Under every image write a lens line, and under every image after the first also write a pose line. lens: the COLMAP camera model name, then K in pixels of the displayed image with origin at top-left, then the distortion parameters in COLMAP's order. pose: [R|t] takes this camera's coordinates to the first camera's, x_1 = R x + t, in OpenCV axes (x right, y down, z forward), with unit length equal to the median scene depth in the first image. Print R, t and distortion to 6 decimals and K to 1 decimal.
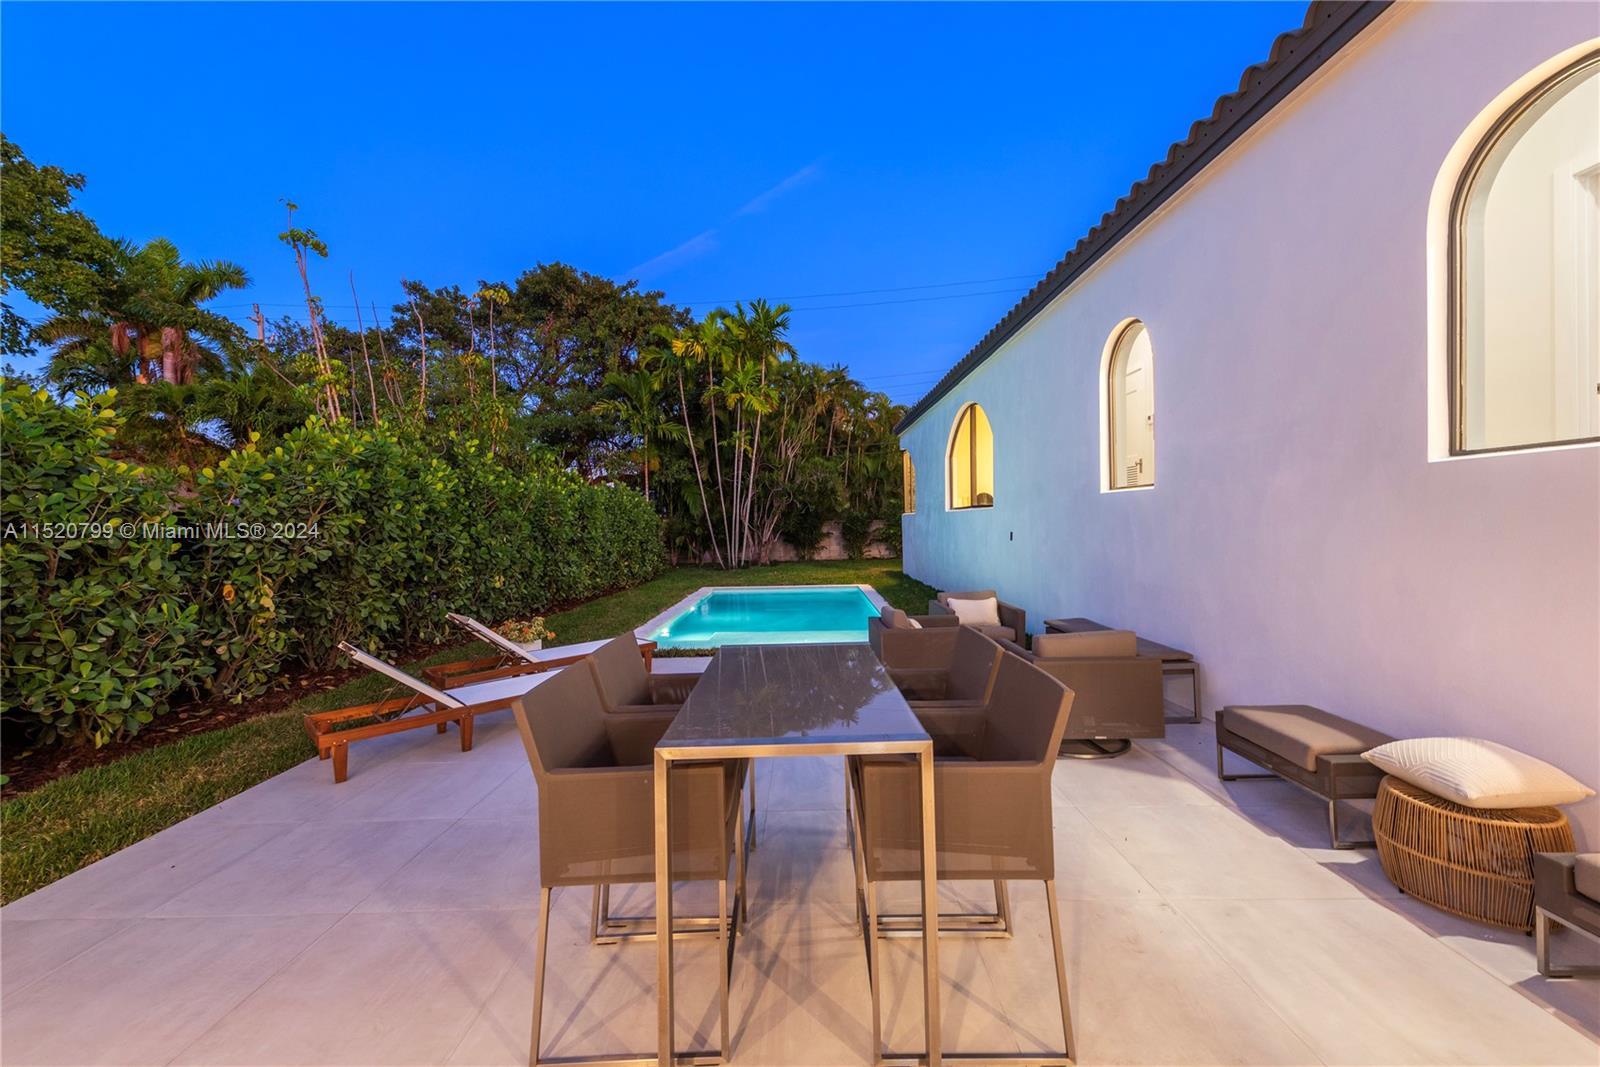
lens RADIAL K [[630.2, 0, 808.7], [0, 630.2, 530.9], [0, 0, 1]] dist [0.002186, -0.000173]
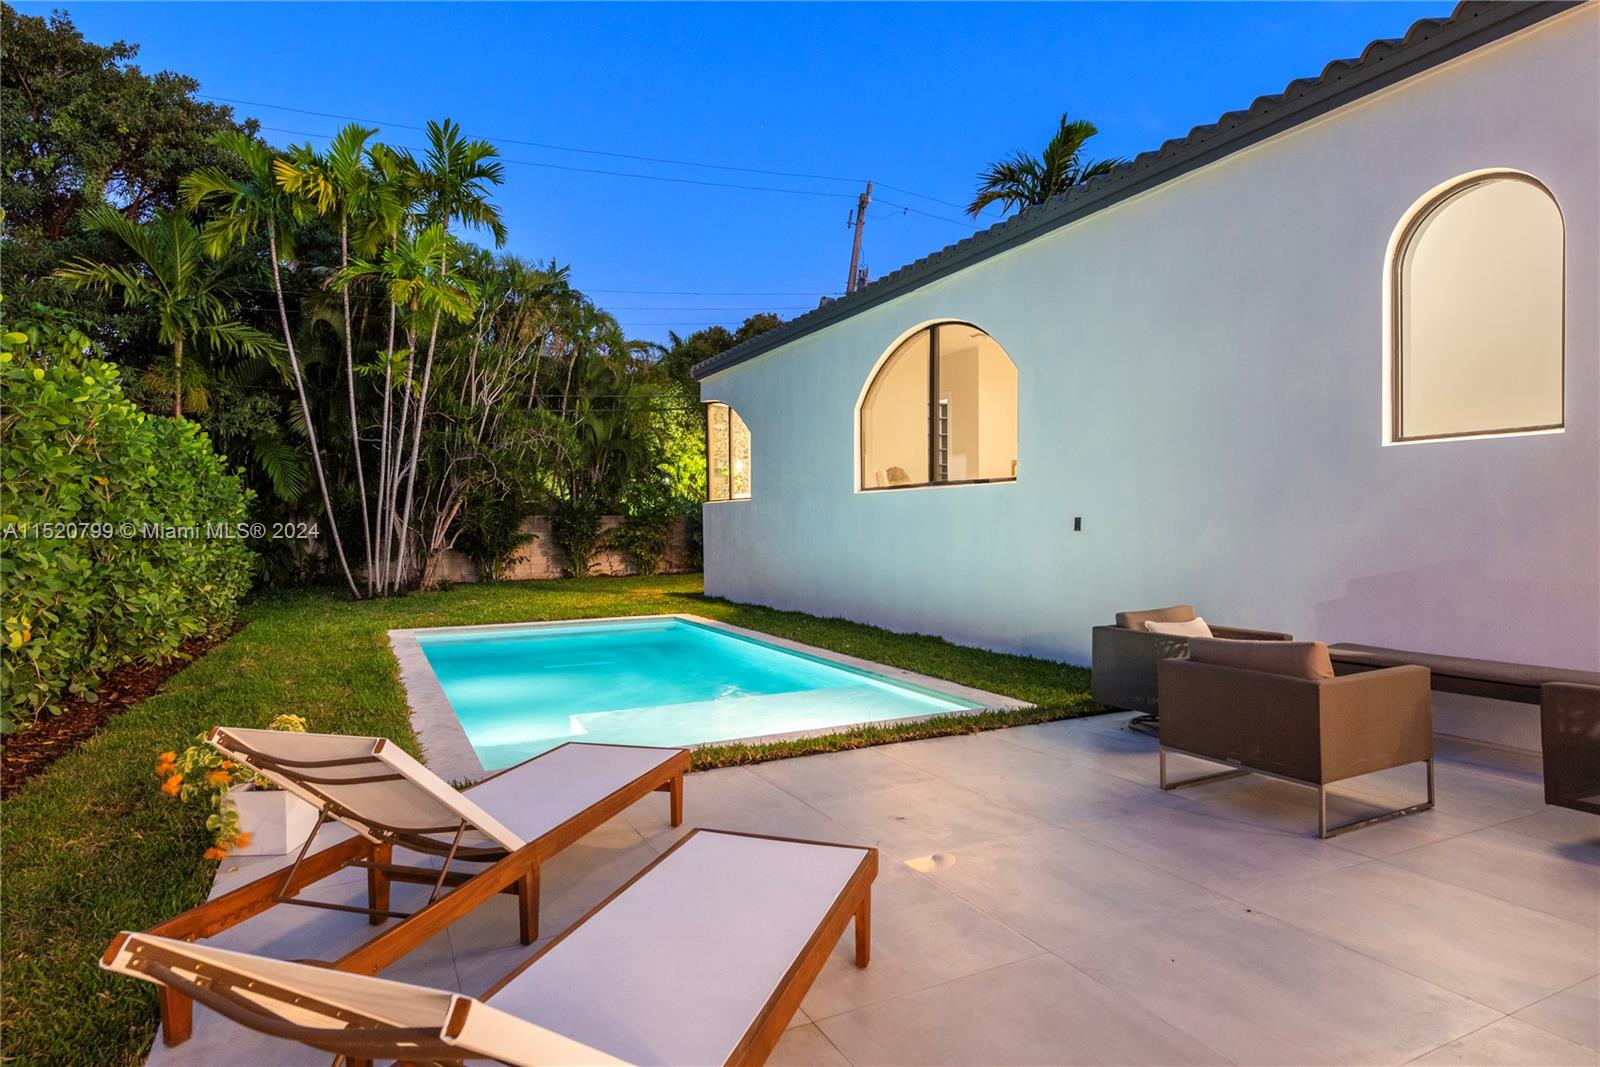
lens RADIAL K [[885.6, 0, 799.3], [0, 885.6, 521.9], [0, 0, 1]] dist [0.034870, -0.007420]
pose [[0.898708, 0.012389, 0.438373, -0.124058], [-0.002529, 0.999731, -0.023068, 0.010568], [-0.438540, 0.019622, 0.898497, 0.121736]]
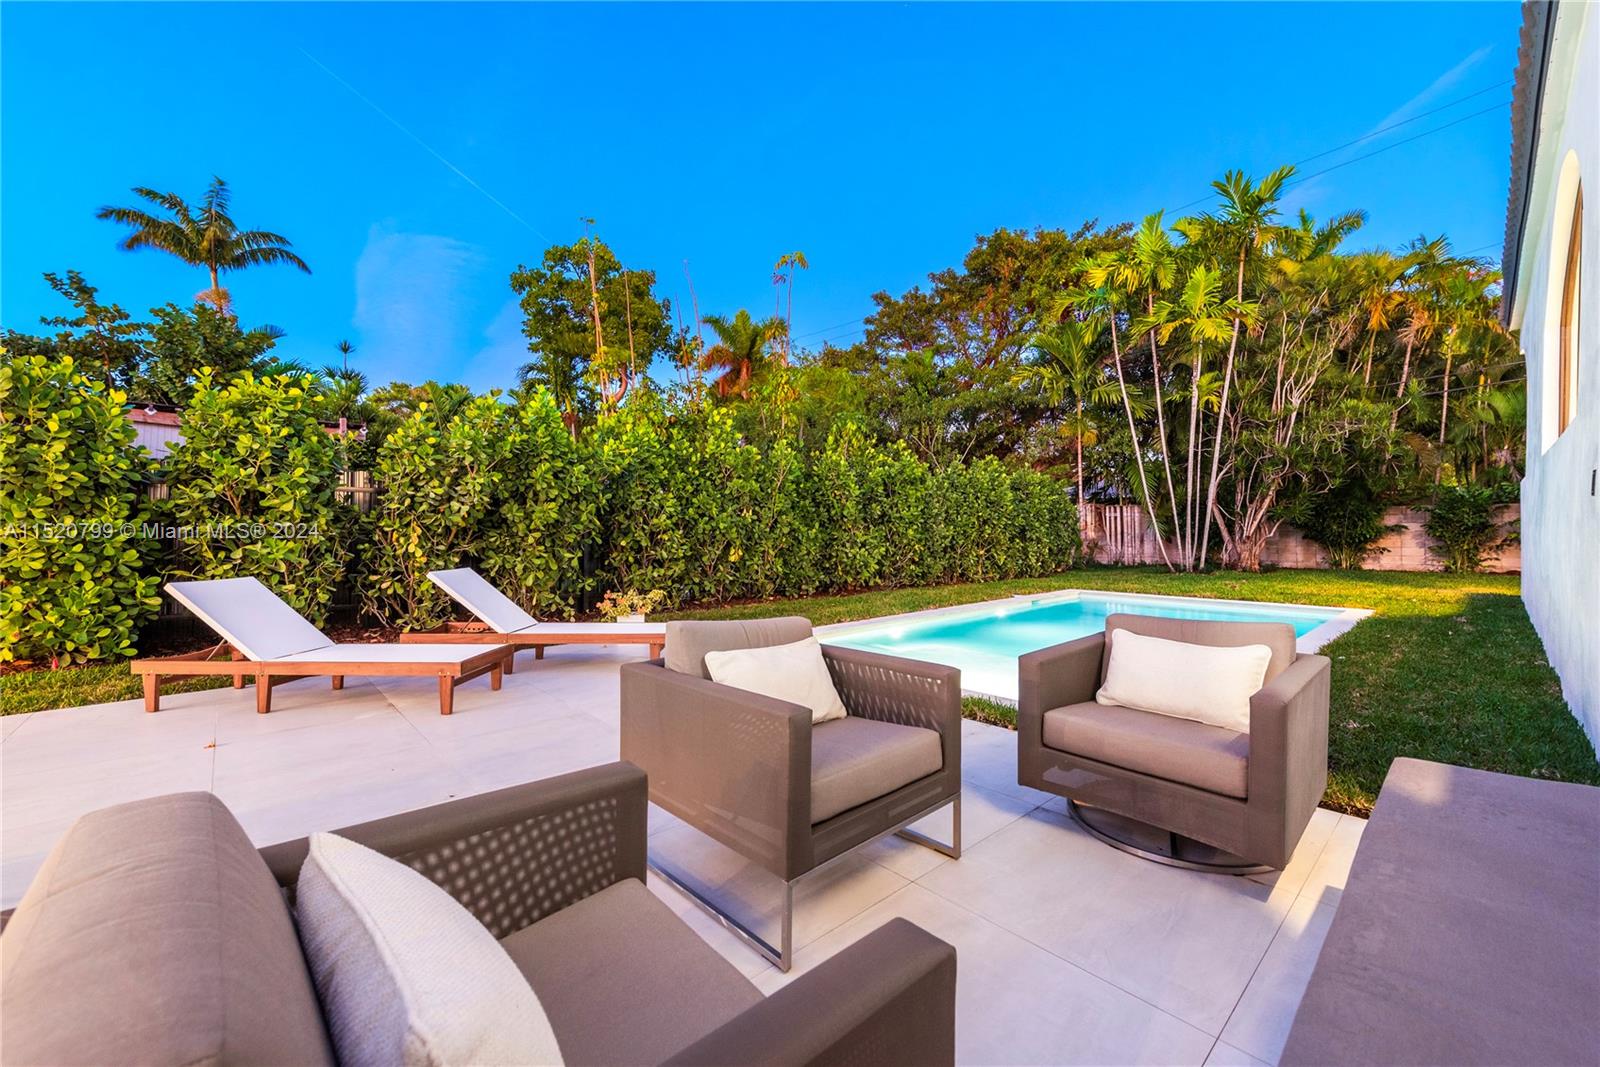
lens RADIAL K [[630.2, 0, 792.1], [0, 630.2, 543.6], [0, 0, 1]] dist [0.002186, -0.000173]
pose [[0.665083, 0.028568, -0.746223, 0.108264], [-0.016122, 0.999584, 0.023899, 0.016574], [0.746596, -0.003864, 0.665267, 0.178246]]
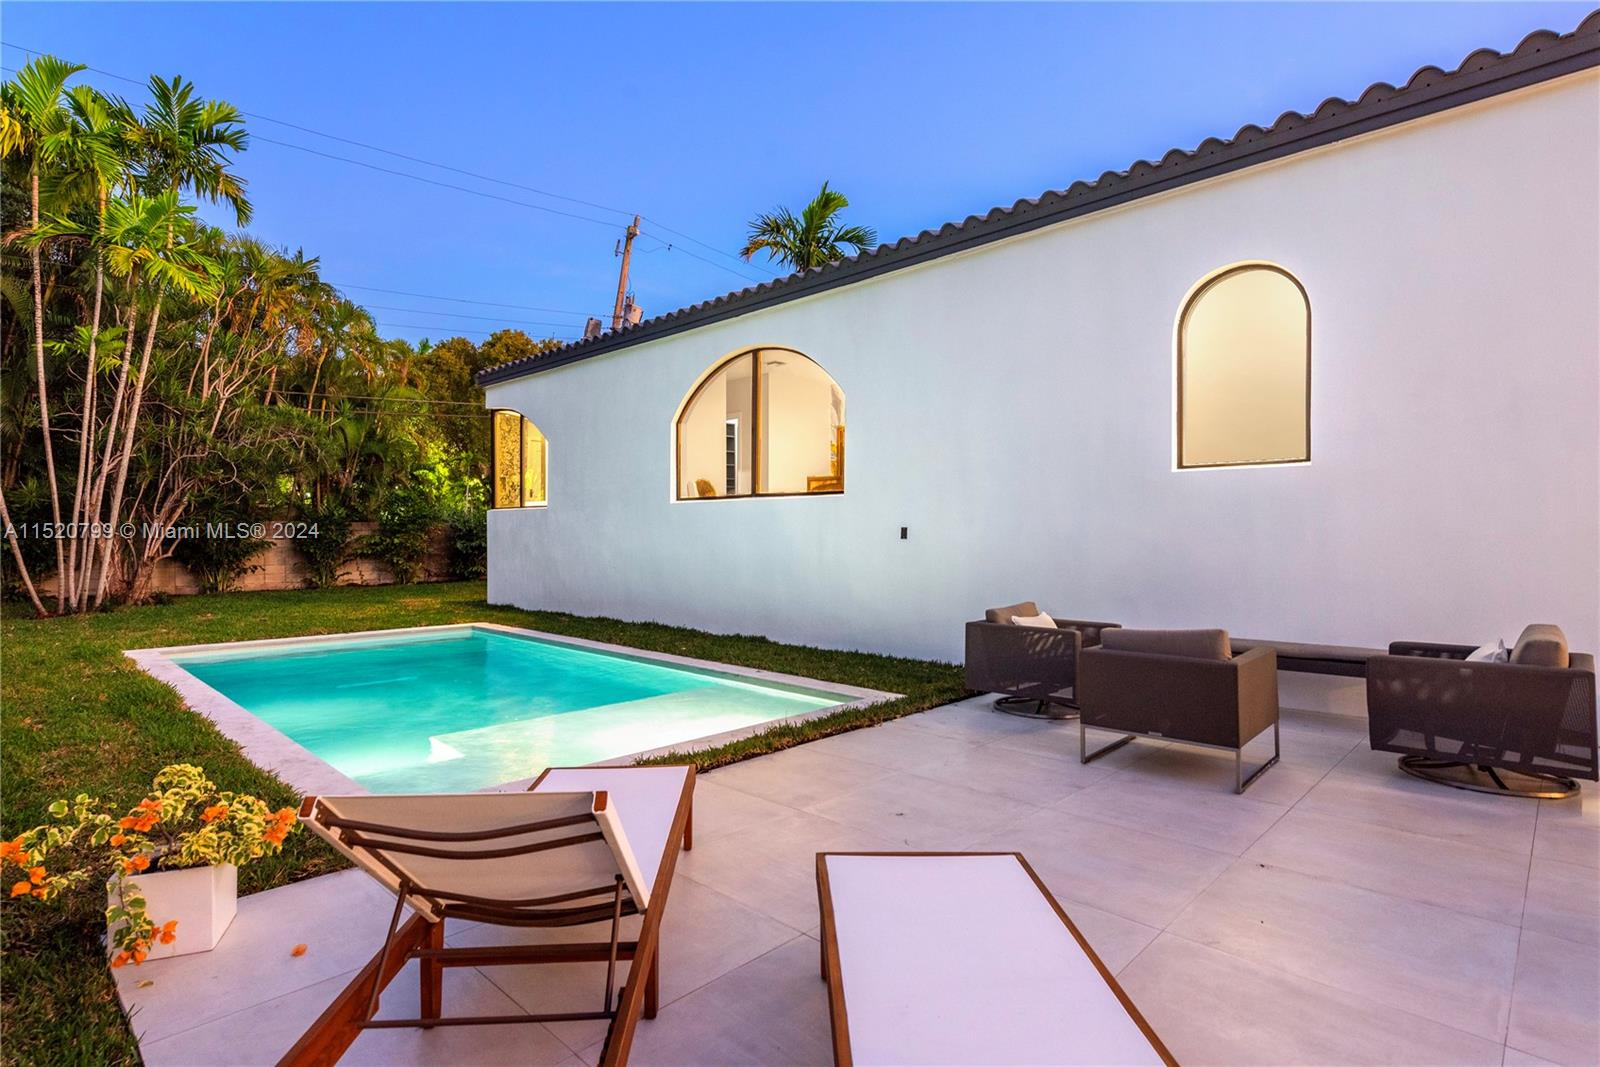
lens RADIAL K [[792.4, 0, 805.4], [0, 792.4, 533.2], [0, 0, 1]] dist [0.018683, -0.005627]
pose [[0.700042, 0.021854, 0.713767, -0.156008], [-0.004593, 0.999649, -0.026102, 0.012509], [-0.714087, 0.014994, 0.699896, 0.170377]]
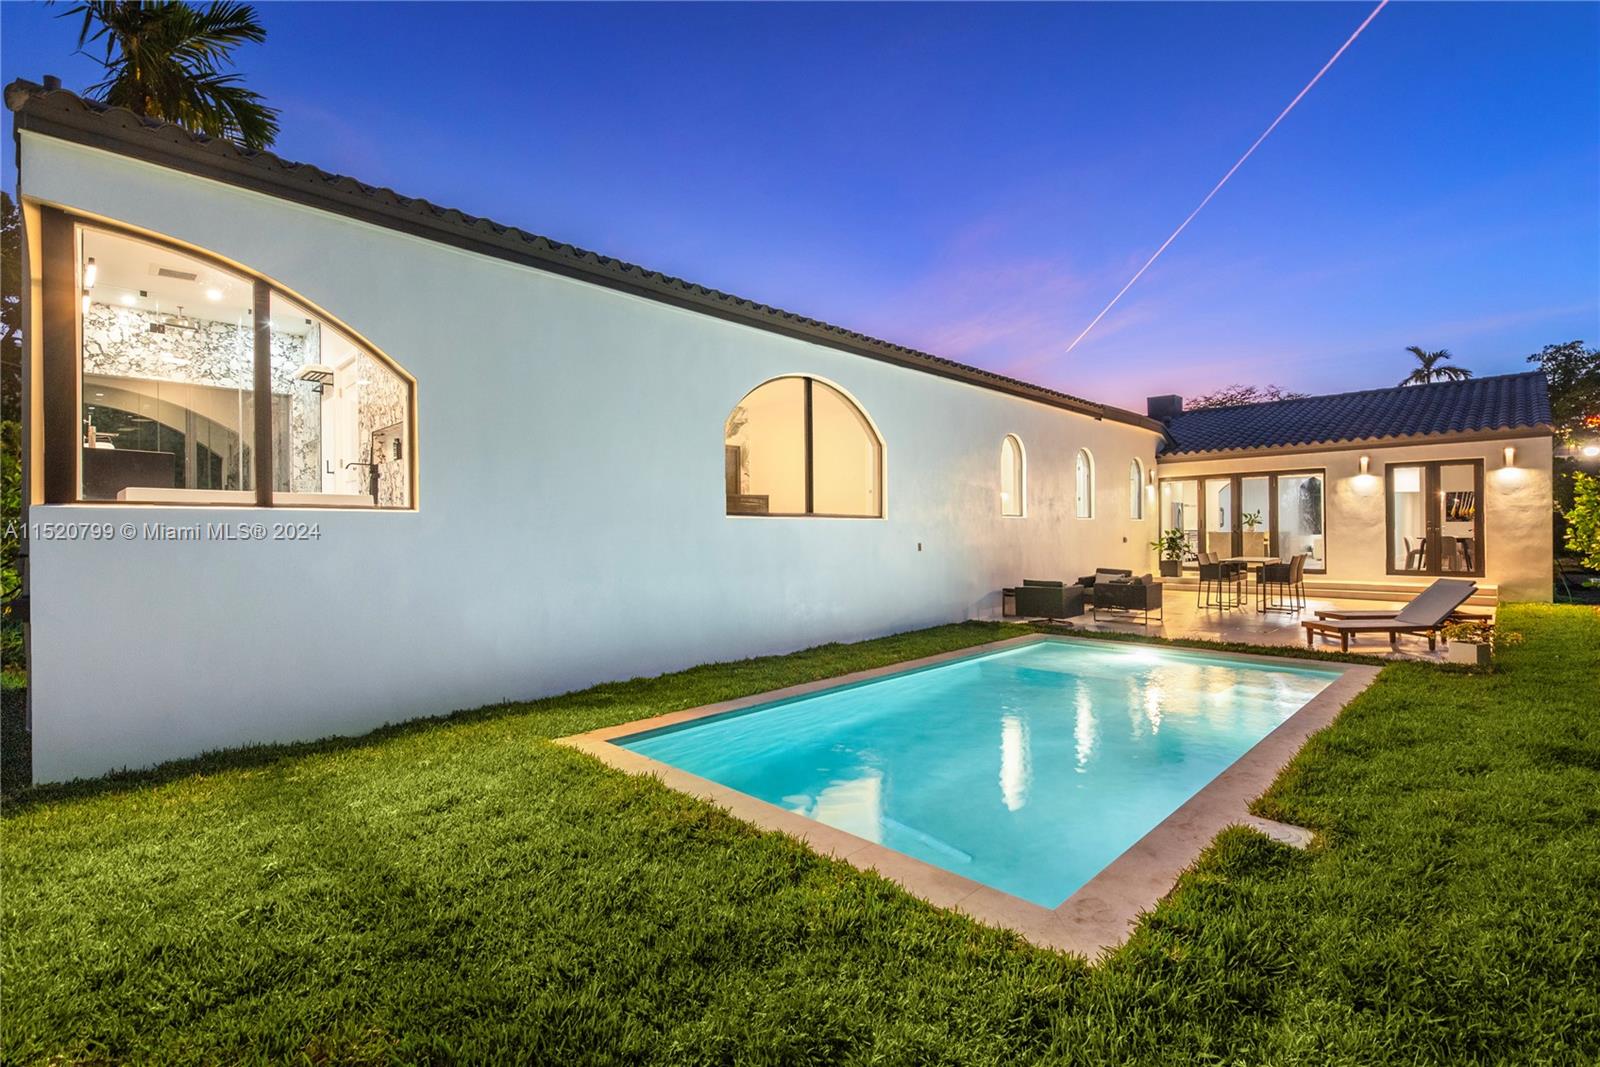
lens RADIAL K [[718.0, 0, 790.5], [0, 718.0, 539.0], [0, 0, 1]] dist [0.003816, -0.001887]
pose [[-0.701505, 0.016027, 0.712485, -0.155346], [0.028874, 0.999565, 0.005944, -0.007463], [-0.712080, 0.024742, -0.701662, 0.778939]]
